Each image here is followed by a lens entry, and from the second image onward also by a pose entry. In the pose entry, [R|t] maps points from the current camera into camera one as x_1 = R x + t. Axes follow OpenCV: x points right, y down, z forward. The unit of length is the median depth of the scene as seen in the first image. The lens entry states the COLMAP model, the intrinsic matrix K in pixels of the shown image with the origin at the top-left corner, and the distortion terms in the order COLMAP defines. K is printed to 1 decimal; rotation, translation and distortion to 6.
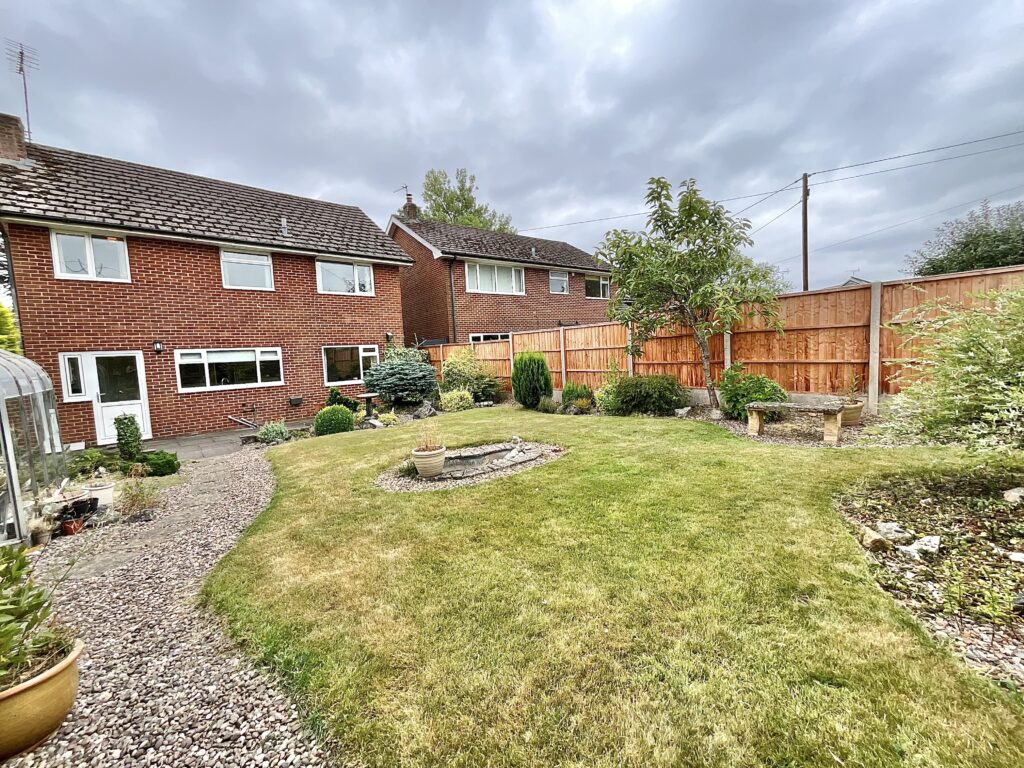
lens RADIAL K [[413.0, 0, 510.6], [0, 413.0, 385.6], [0, 0, 1]] dist [-0.007642, 0.000105]
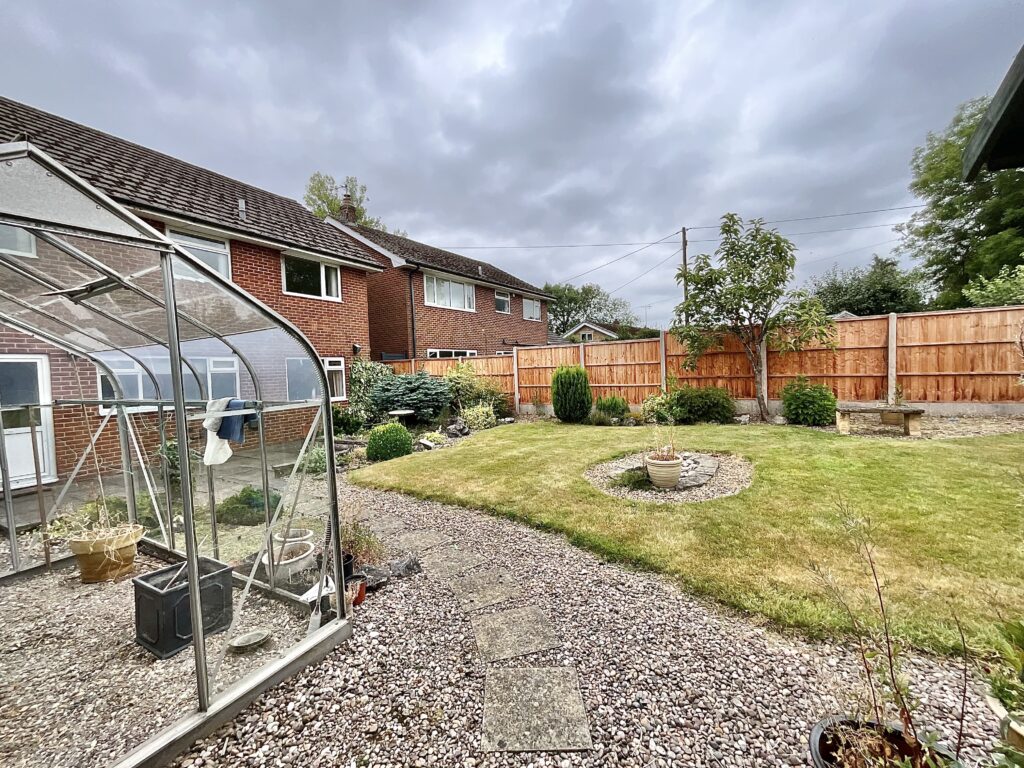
lens RADIAL K [[413.0, 0, 510.6], [0, 413.0, 385.6], [0, 0, 1]] dist [-0.007642, 0.000105]
pose [[0.946119, 0.002848, 0.323806, -0.350198], [0.014474, 0.998590, -0.051072, 0.012508], [-0.323495, 0.053007, 0.944744, 0.084808]]
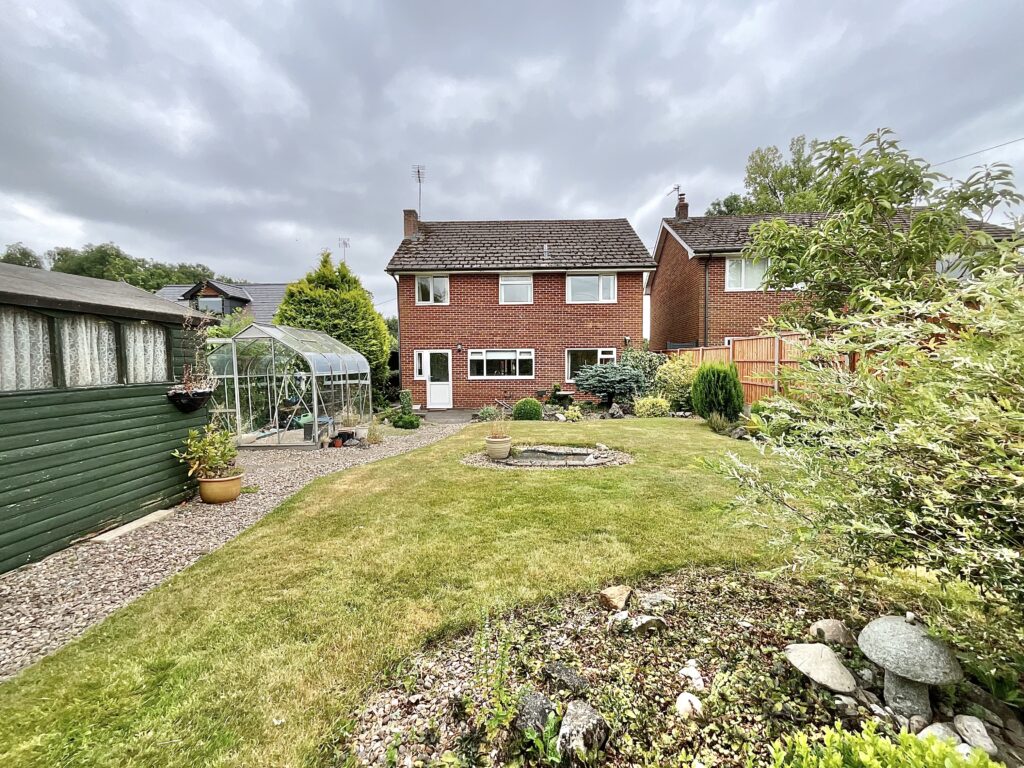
lens RADIAL K [[413.0, 0, 510.6], [0, 413.0, 385.6], [0, 0, 1]] dist [-0.007642, 0.000105]
pose [[0.728587, 0.082690, -0.679944, 0.280175], [-0.081238, 0.996112, 0.034089, -0.020759], [0.680119, 0.030400, 0.732471, 0.039945]]
